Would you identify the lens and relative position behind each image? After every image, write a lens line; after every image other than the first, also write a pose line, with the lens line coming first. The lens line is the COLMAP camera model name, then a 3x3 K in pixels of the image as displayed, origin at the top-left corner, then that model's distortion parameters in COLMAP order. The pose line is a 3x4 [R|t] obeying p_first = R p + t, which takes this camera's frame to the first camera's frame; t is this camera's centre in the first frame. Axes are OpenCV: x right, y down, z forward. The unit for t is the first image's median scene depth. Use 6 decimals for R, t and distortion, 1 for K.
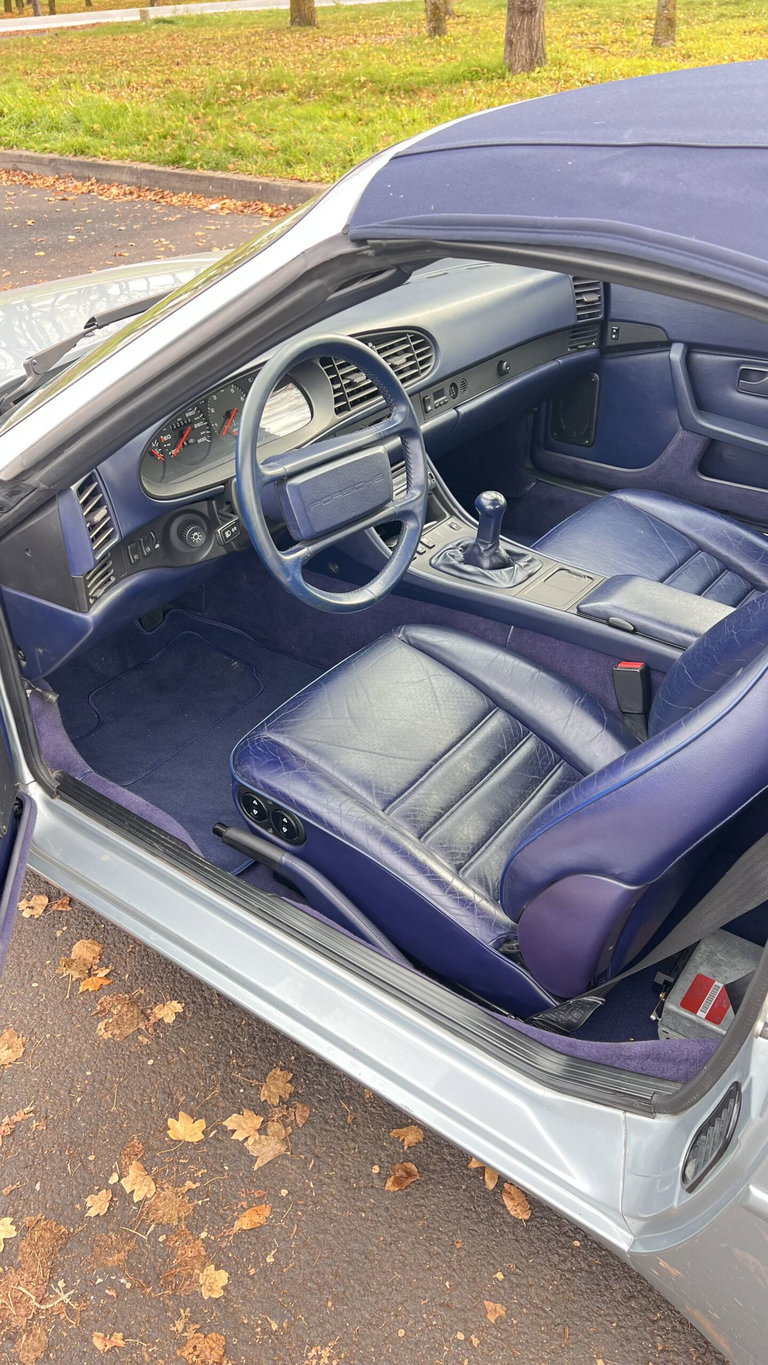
lens RADIAL K [[1032.5, 0, 384.8], [0, 1032.5, 685.8], [0, 0, 1]] dist [0.055410, -0.047981]
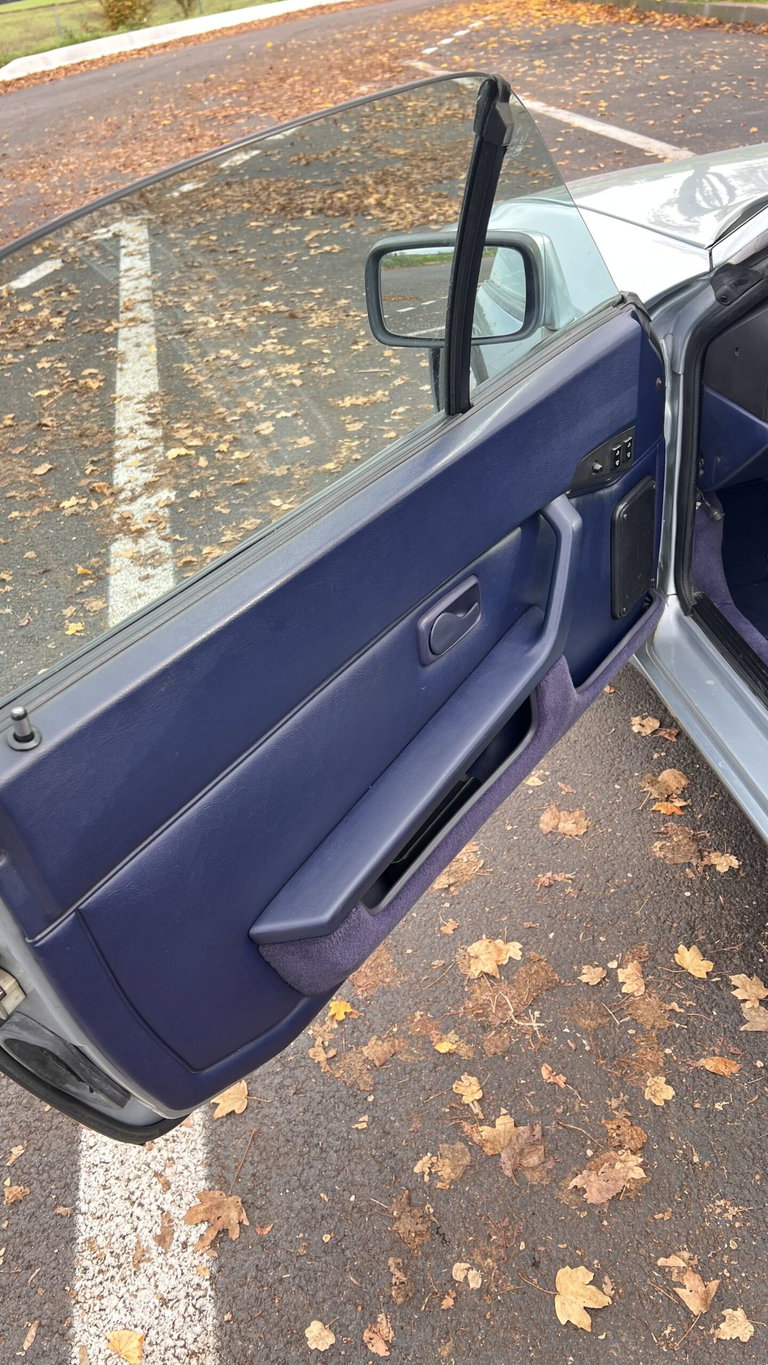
lens RADIAL K [[1032.5, 0, 381.1], [0, 1032.5, 683.5], [0, 0, 1]] dist [0.055410, -0.047981]
pose [[0.735844, 0.341316, -0.584839, 0.086285], [-0.287171, 0.939458, 0.186955, 0.071776], [0.613242, 0.030379, 0.789310, 0.011773]]
